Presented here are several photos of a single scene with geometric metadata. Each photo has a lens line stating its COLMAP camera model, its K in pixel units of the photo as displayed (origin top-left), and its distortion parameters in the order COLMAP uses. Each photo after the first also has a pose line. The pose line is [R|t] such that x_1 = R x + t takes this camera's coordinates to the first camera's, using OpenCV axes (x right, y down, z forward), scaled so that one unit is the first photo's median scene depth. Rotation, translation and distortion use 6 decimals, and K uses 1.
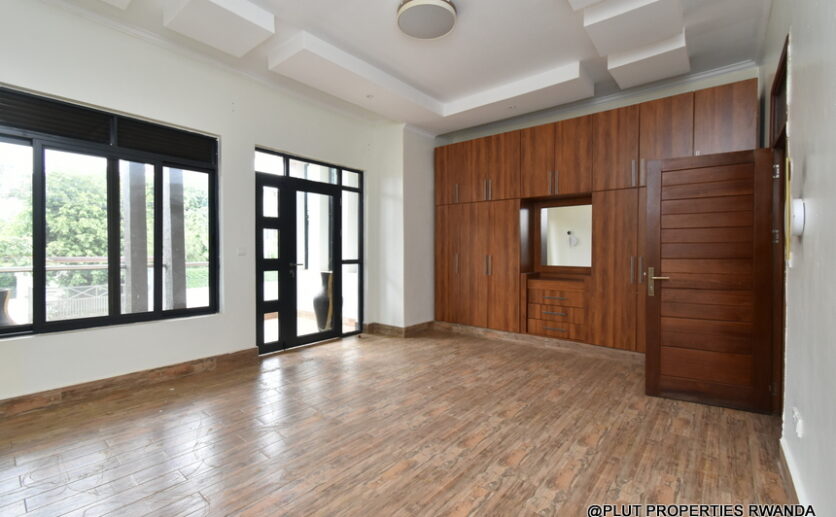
lens RADIAL K [[366.9, 0, 417.6], [0, 366.9, 260.0], [0, 0, 1]] dist [0.008603, -0.002567]
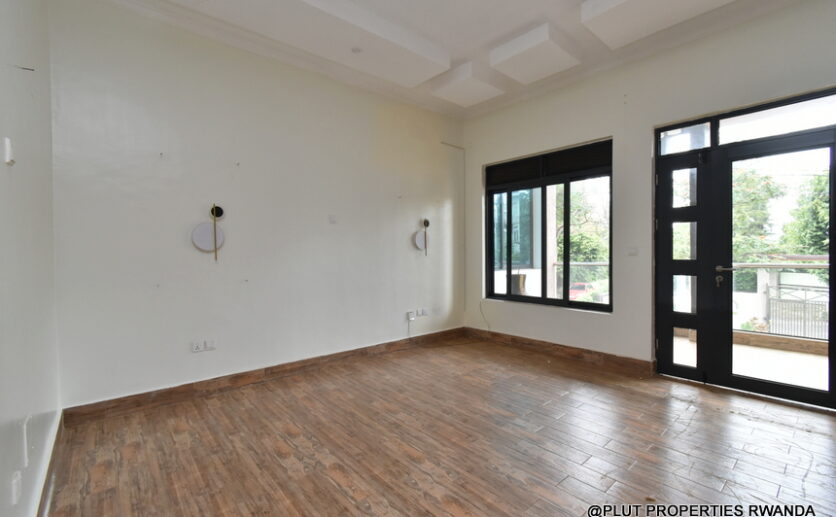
lens RADIAL K [[366.9, 0, 409.6], [0, 366.9, 255.4], [0, 0, 1]] dist [0.008603, -0.002567]
pose [[-0.180994, 0.006573, -0.983462, 0.628428], [-0.012403, 0.999883, 0.008965, -0.015945], [0.983406, 0.013820, -0.180891, 0.730739]]
